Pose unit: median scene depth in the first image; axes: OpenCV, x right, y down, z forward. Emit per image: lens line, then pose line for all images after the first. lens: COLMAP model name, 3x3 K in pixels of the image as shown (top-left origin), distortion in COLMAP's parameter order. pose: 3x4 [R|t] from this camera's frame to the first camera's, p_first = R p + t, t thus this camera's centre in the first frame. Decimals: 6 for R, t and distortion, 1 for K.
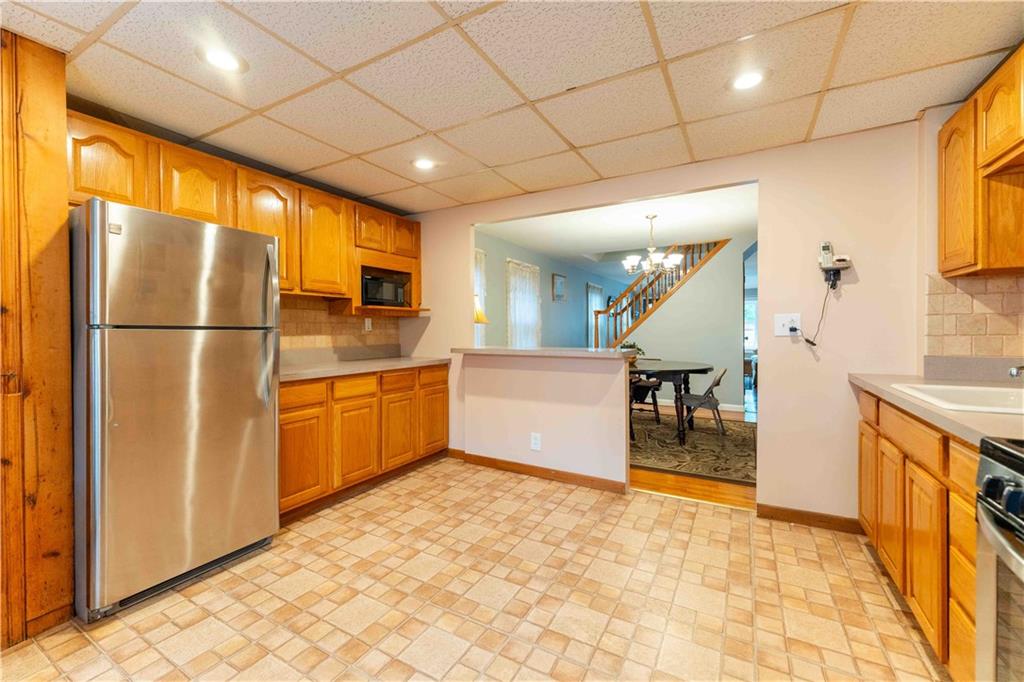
lens RADIAL K [[418.5, 0, 504.9], [0, 418.5, 335.4], [0, 0, 1]] dist [-0.001321, 0.000183]
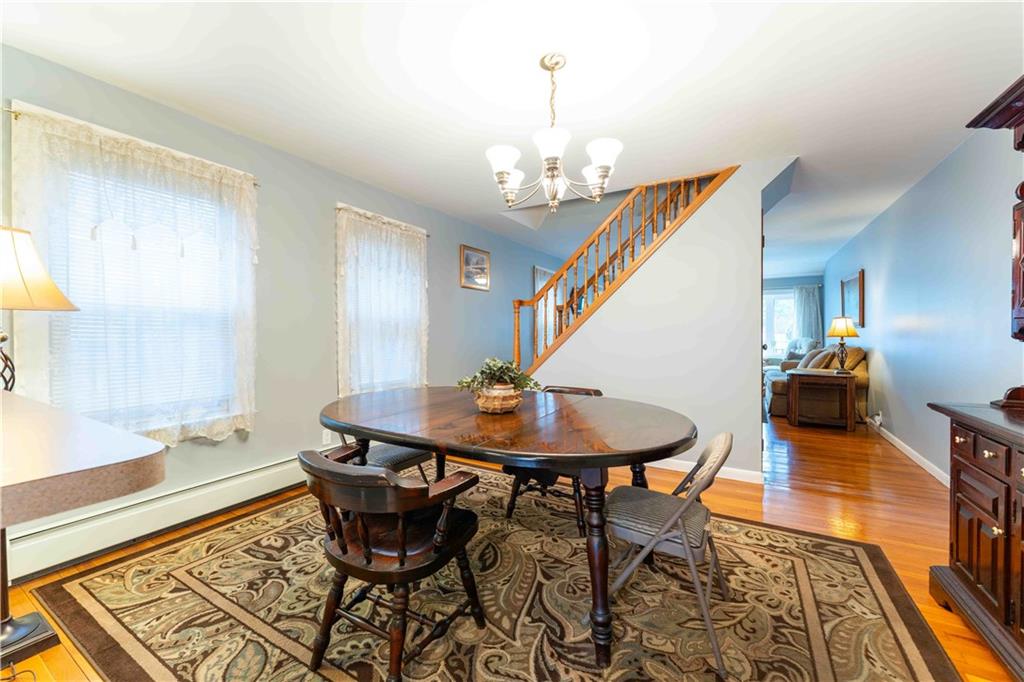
lens RADIAL K [[406.2, 0, 506.0], [0, 406.2, 334.9], [0, 0, 1]] dist [-0.000952, 0.000306]
pose [[0.999898, 0.005563, -0.013160, 0.514815], [-0.005633, 0.999970, -0.005273, -0.011120], [0.013130, 0.005347, 0.999900, 0.979322]]
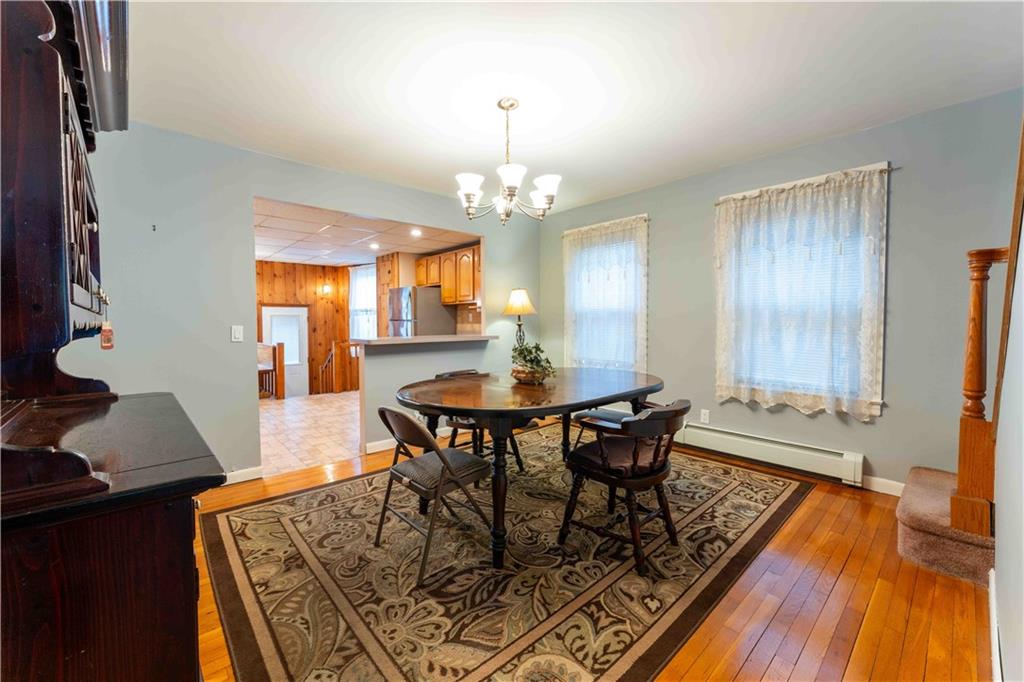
lens RADIAL K [[406.2, 0, 506.0], [0, 406.2, 334.9], [0, 0, 1]] dist [-0.000952, 0.000306]
pose [[-0.317749, 0.039580, -0.947348, 1.387491], [-0.006852, 0.999006, 0.044036, -0.033655], [0.948150, 0.020484, -0.317162, 1.922514]]
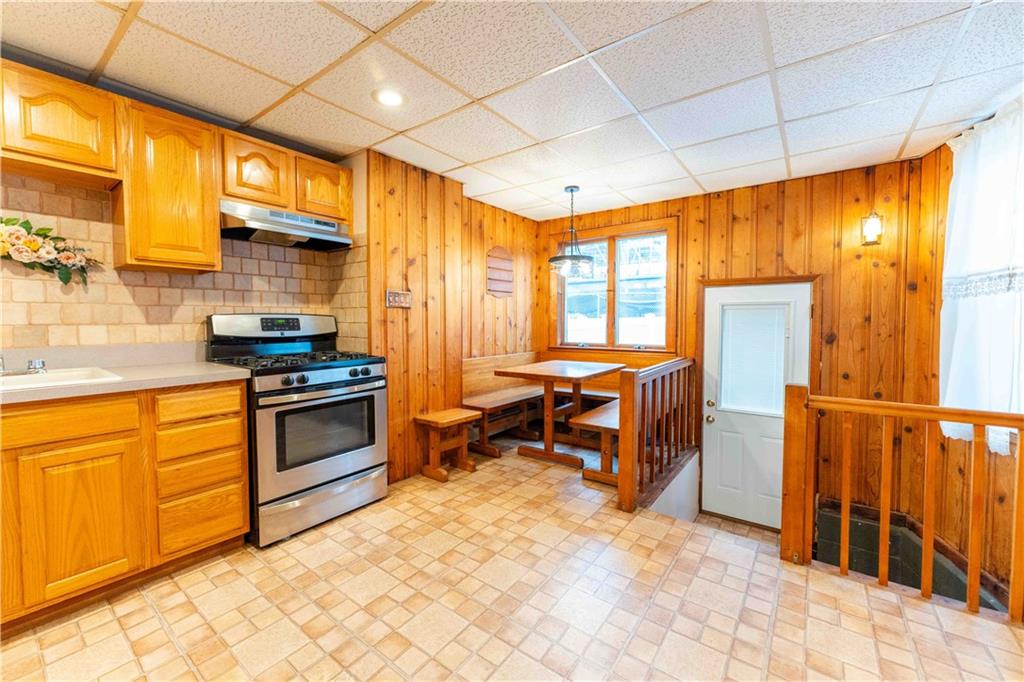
lens RADIAL K [[411.1, 0, 505.6], [0, 411.1, 333.8], [0, 0, 1]] dist [0.000102, -0.000039]
pose [[-0.991759, 0.000942, 0.128111, -0.131550], [0.007133, 0.998828, 0.047877, -0.008275], [-0.127915, 0.048396, -0.990604, 0.989893]]
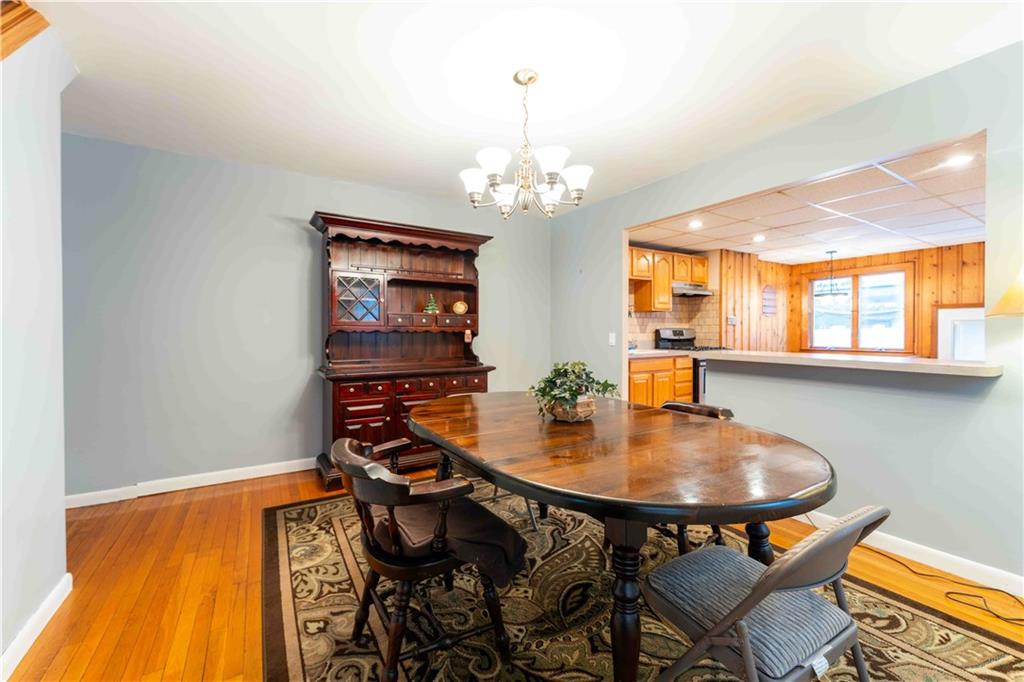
lens RADIAL K [[406.2, 0, 506.0], [0, 406.2, 334.9], [0, 0, 1]] dist [-0.000952, 0.000306]
pose [[-0.873552, 0.000850, 0.486729, 0.265280], [0.012896, 0.999688, 0.021399, -0.034282], [-0.486559, 0.024970, -0.873291, 2.300413]]
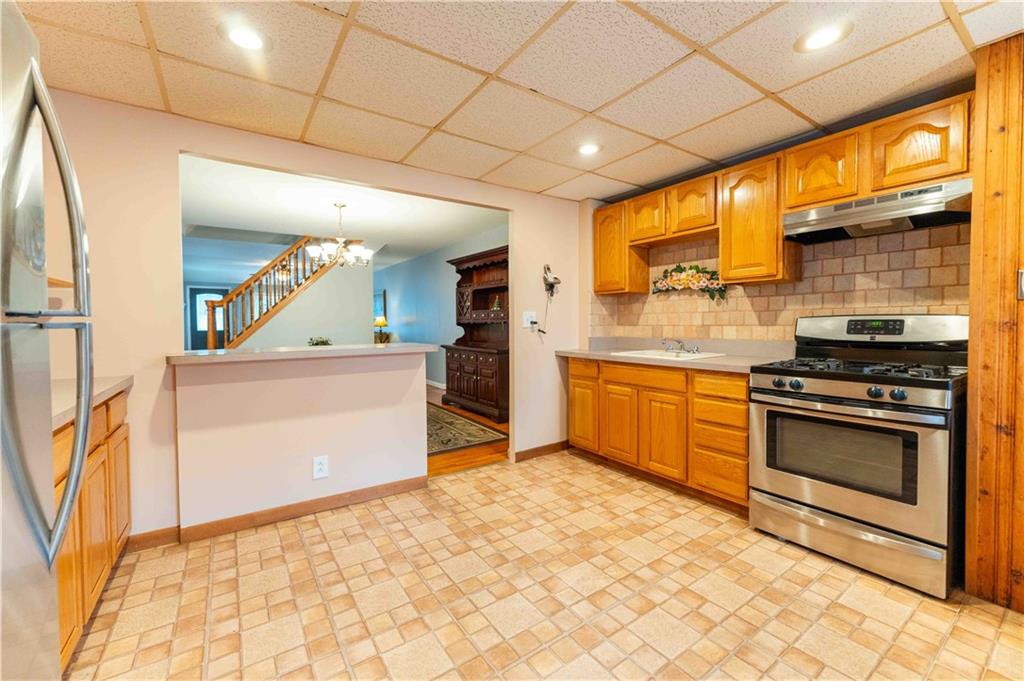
lens RADIAL K [[411.1, 0, 505.6], [0, 411.1, 333.3], [0, 0, 1]] dist [0.000102, -0.000039]
pose [[0.438477, -0.022332, 0.898465, -0.545760], [0.017368, 0.999715, 0.016373, -0.002202], [-0.898575, 0.008425, 0.438740, 0.418704]]
